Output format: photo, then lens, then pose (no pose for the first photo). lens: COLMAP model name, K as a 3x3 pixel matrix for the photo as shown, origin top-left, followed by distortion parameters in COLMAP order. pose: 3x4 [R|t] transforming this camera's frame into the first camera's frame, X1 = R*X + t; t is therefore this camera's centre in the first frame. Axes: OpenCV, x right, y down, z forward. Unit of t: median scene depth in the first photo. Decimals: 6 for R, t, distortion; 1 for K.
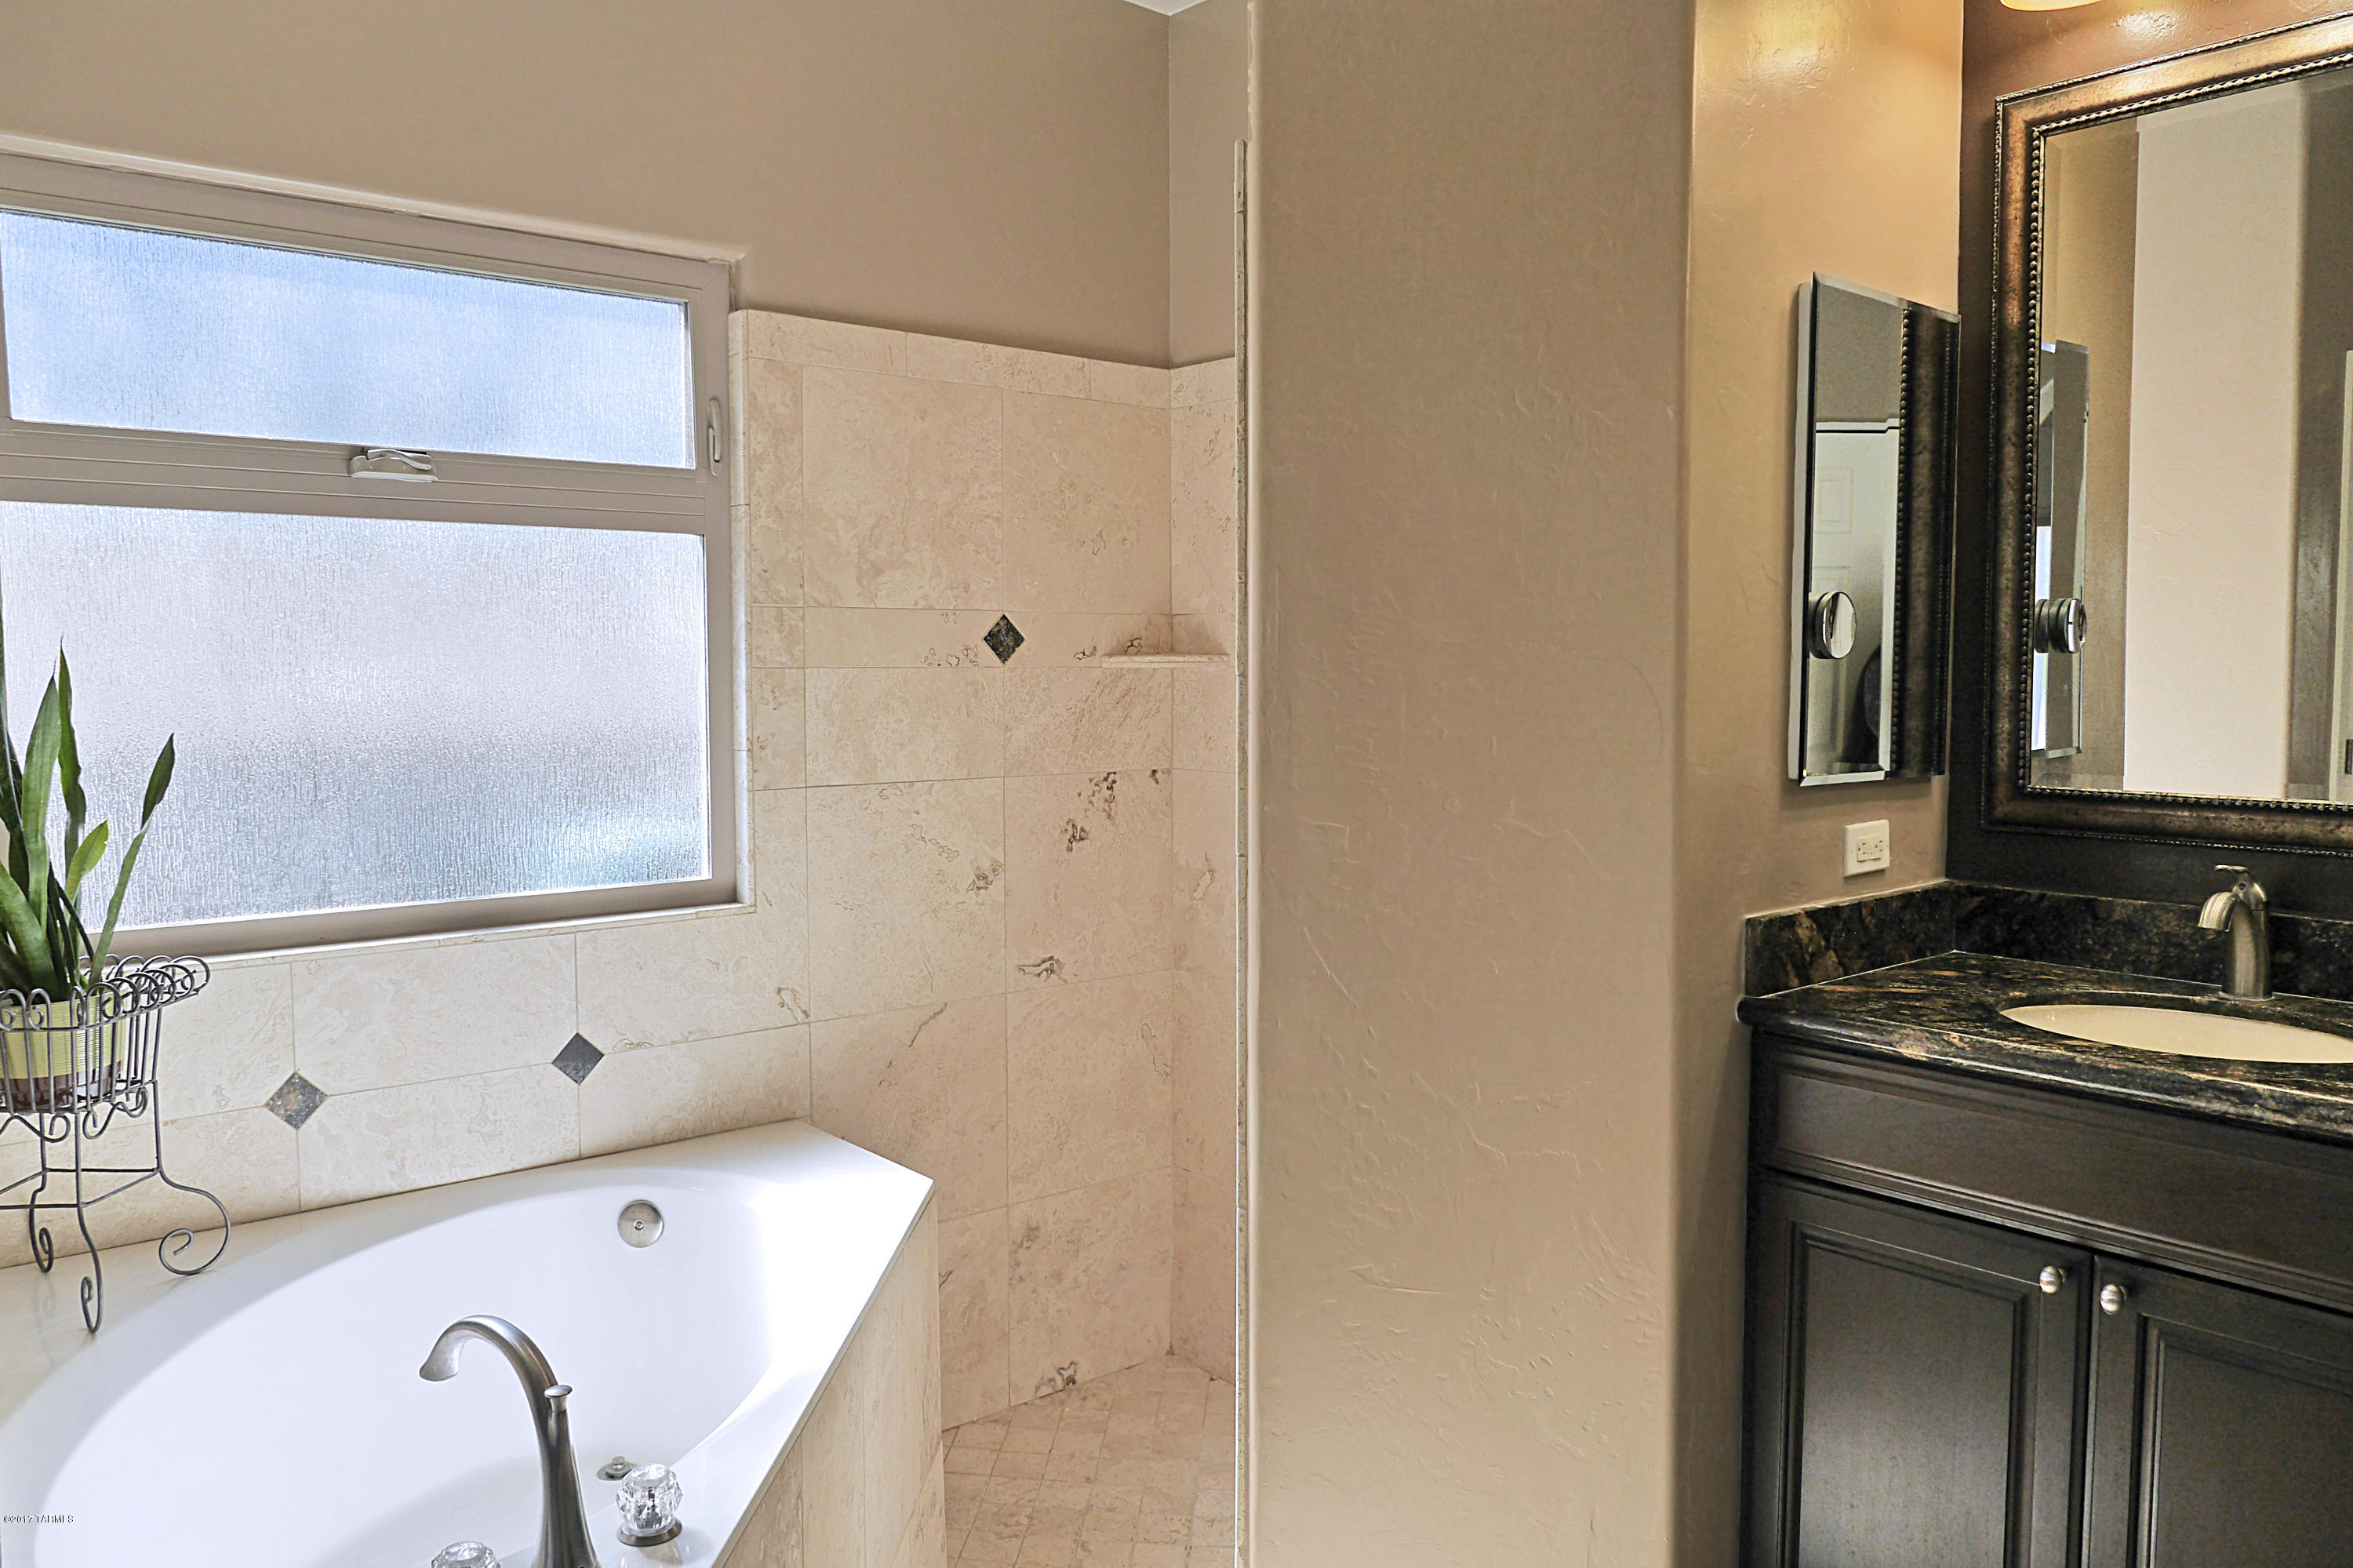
lens RADIAL K [[1708.4, 0, 1170.5], [0, 1708.4, 778.8], [0, 0, 1]] dist [-0.015704, 0.000225]
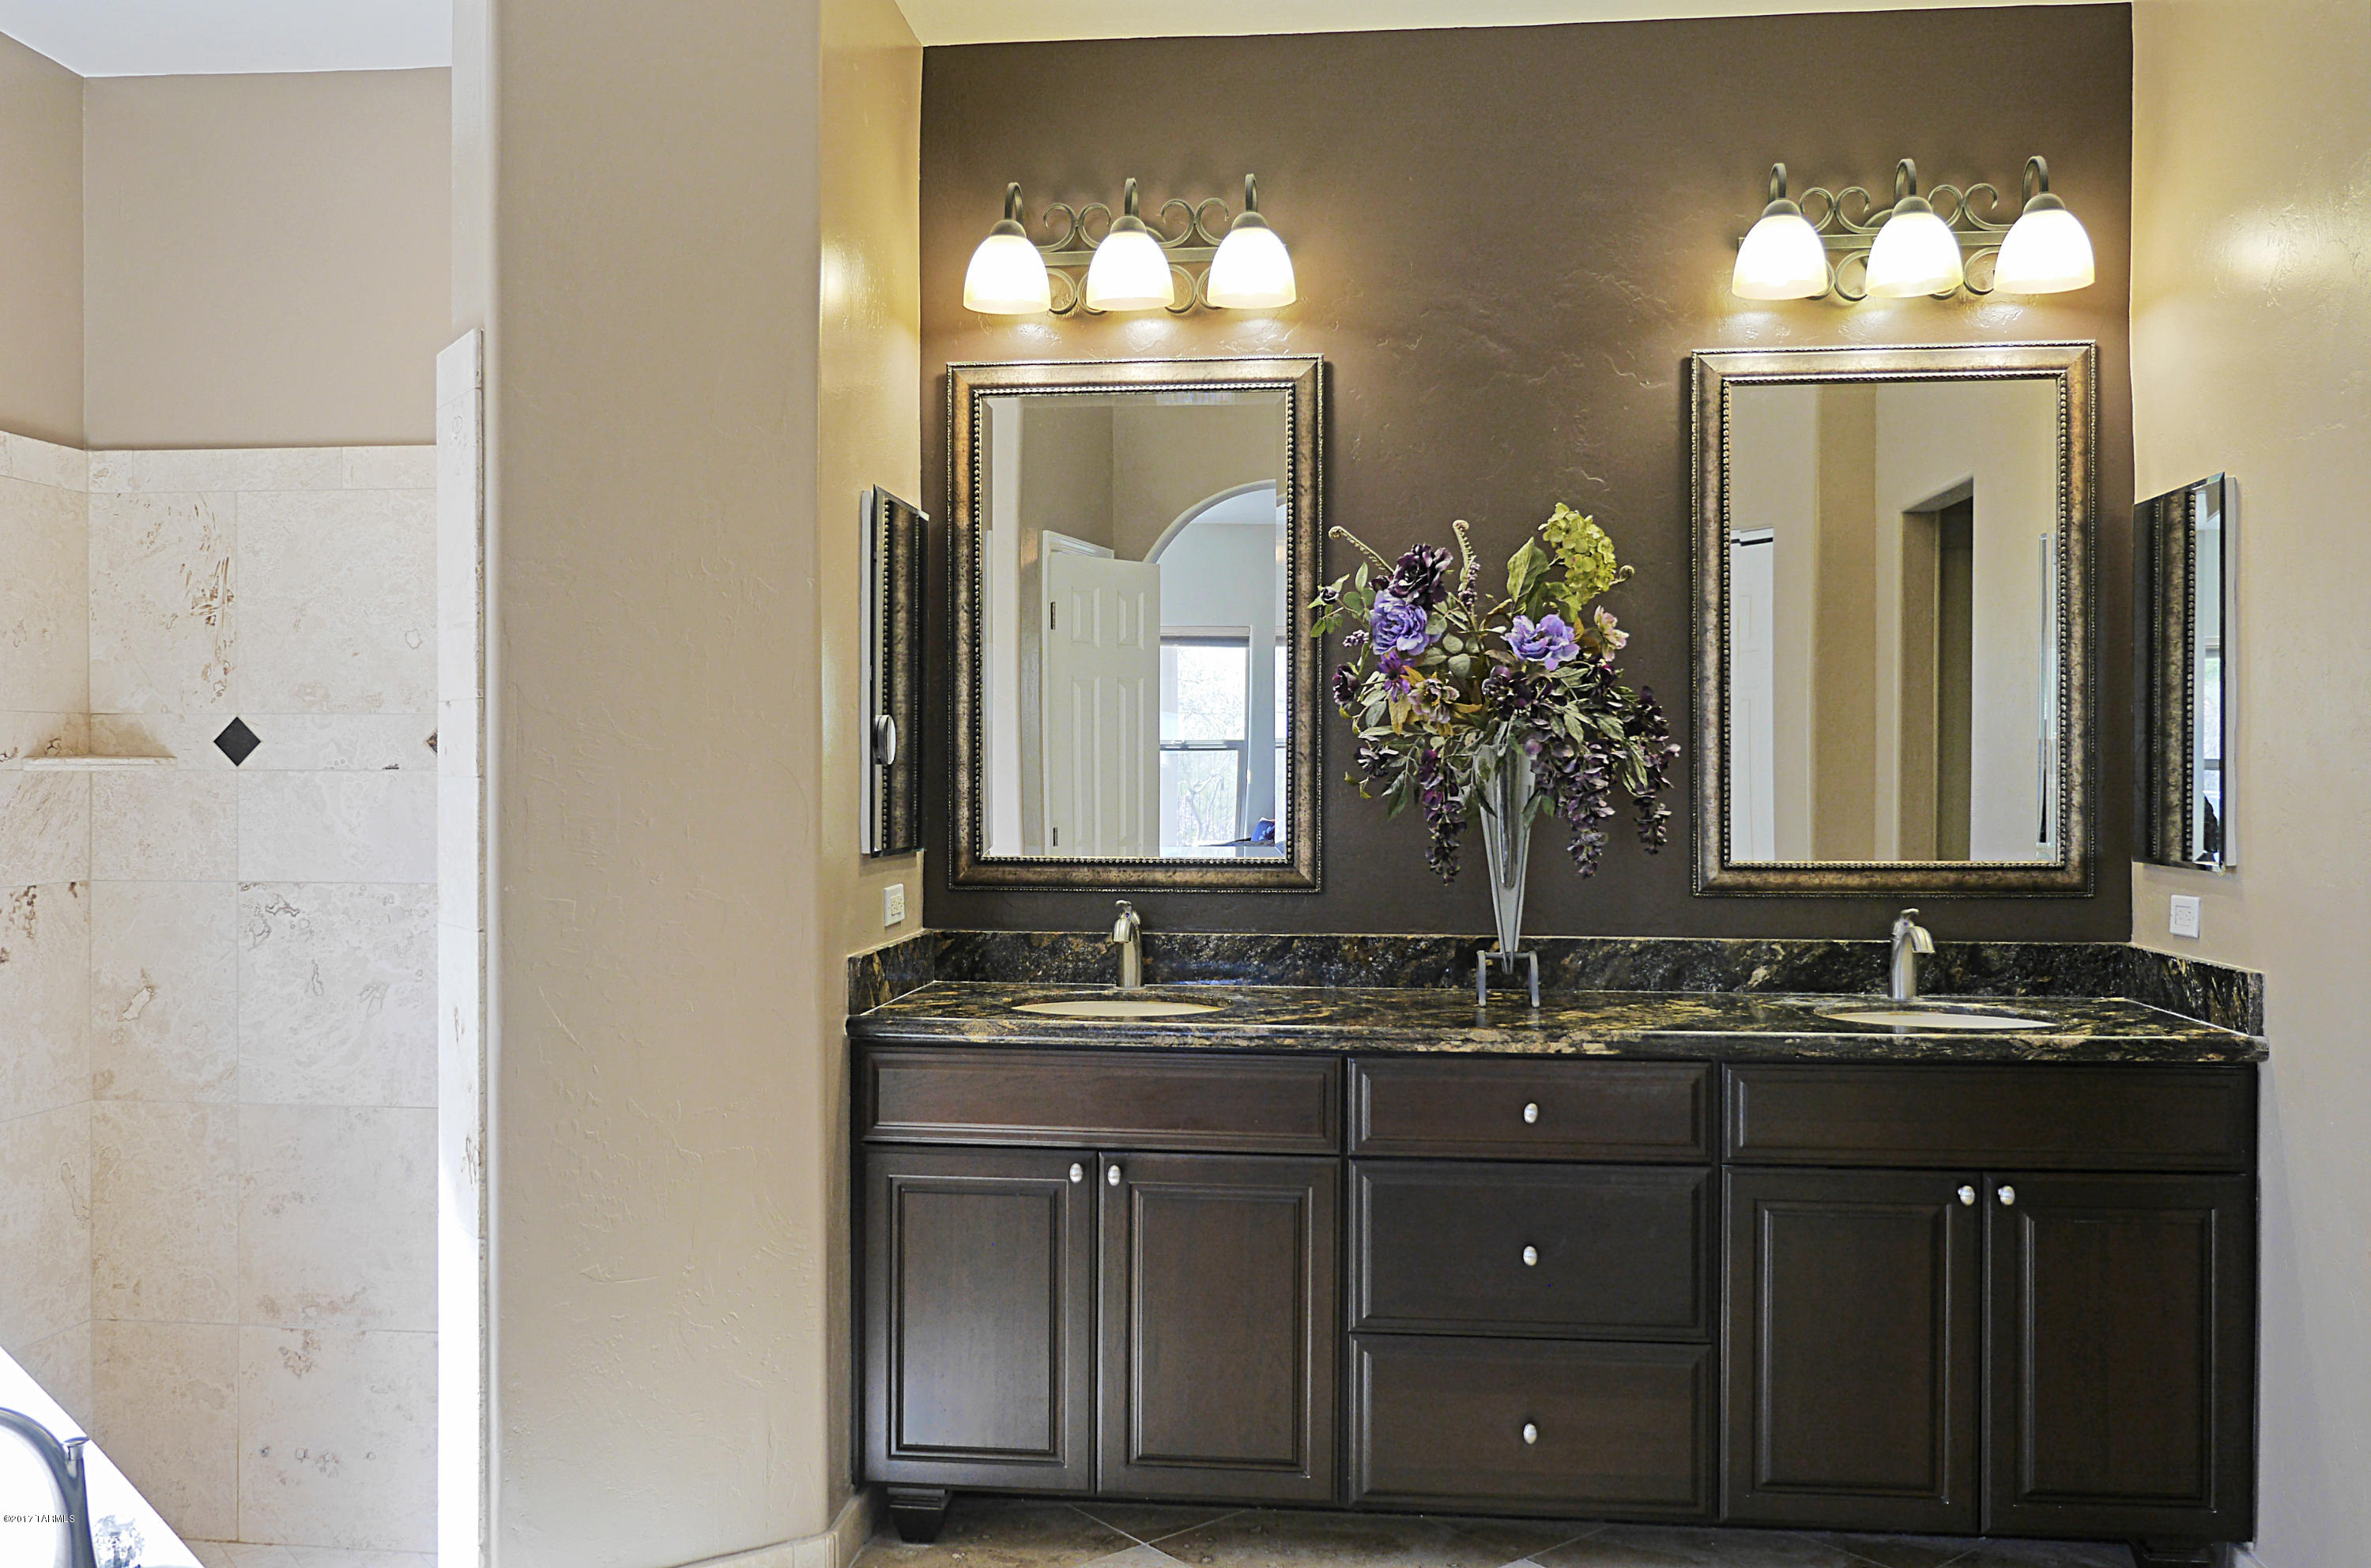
lens RADIAL K [[1960.0, 0, 1188.5], [0, 1960.0, 785.5], [0, 0, 1]] dist [0.002746, 0.004268]
pose [[0.720637, -0.002808, 0.693307, -0.470040], [0.044217, 0.998142, -0.041916, 0.020672], [-0.691902, 0.060862, 0.719422, -0.263924]]
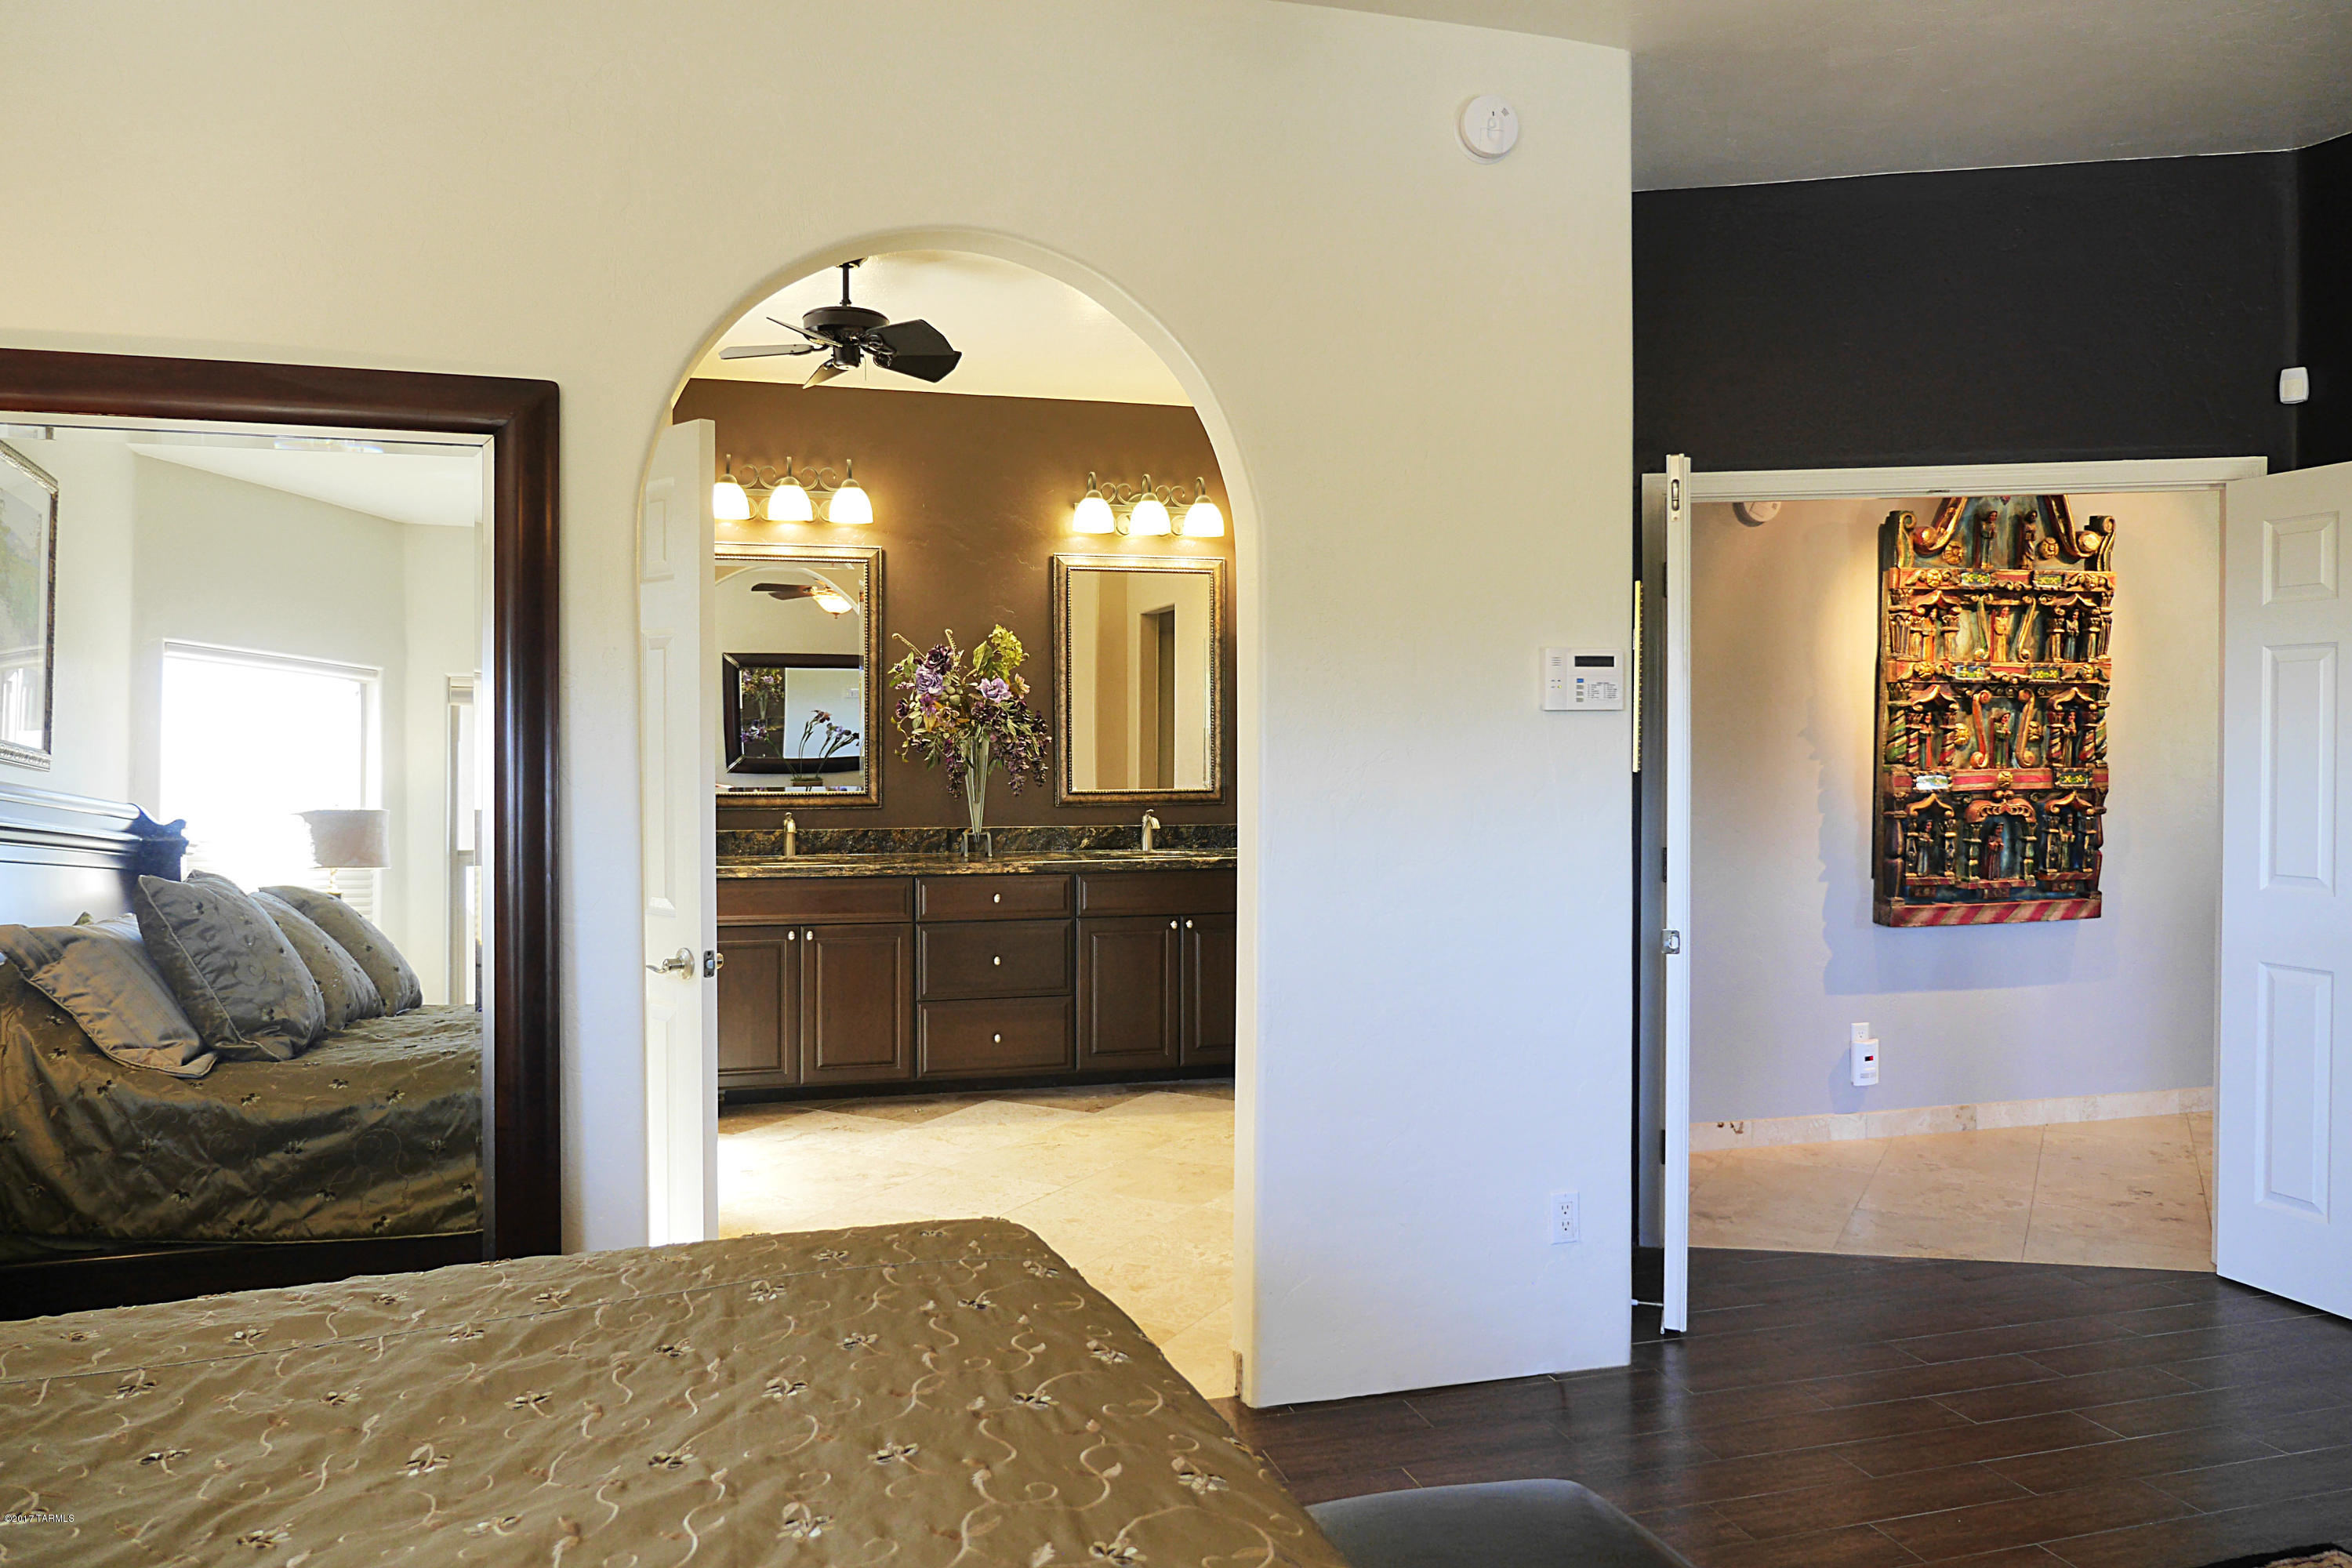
lens RADIAL K [[1707.6, 0, 1178.4], [0, 1707.6, 776.5], [0, 0, 1]] dist [-0.015704, 0.000225]
pose [[0.409022, -0.014720, 0.912406, -1.642057], [0.061522, 0.998040, -0.011478, 0.054706], [-0.910448, 0.060827, 0.409126, -0.788754]]
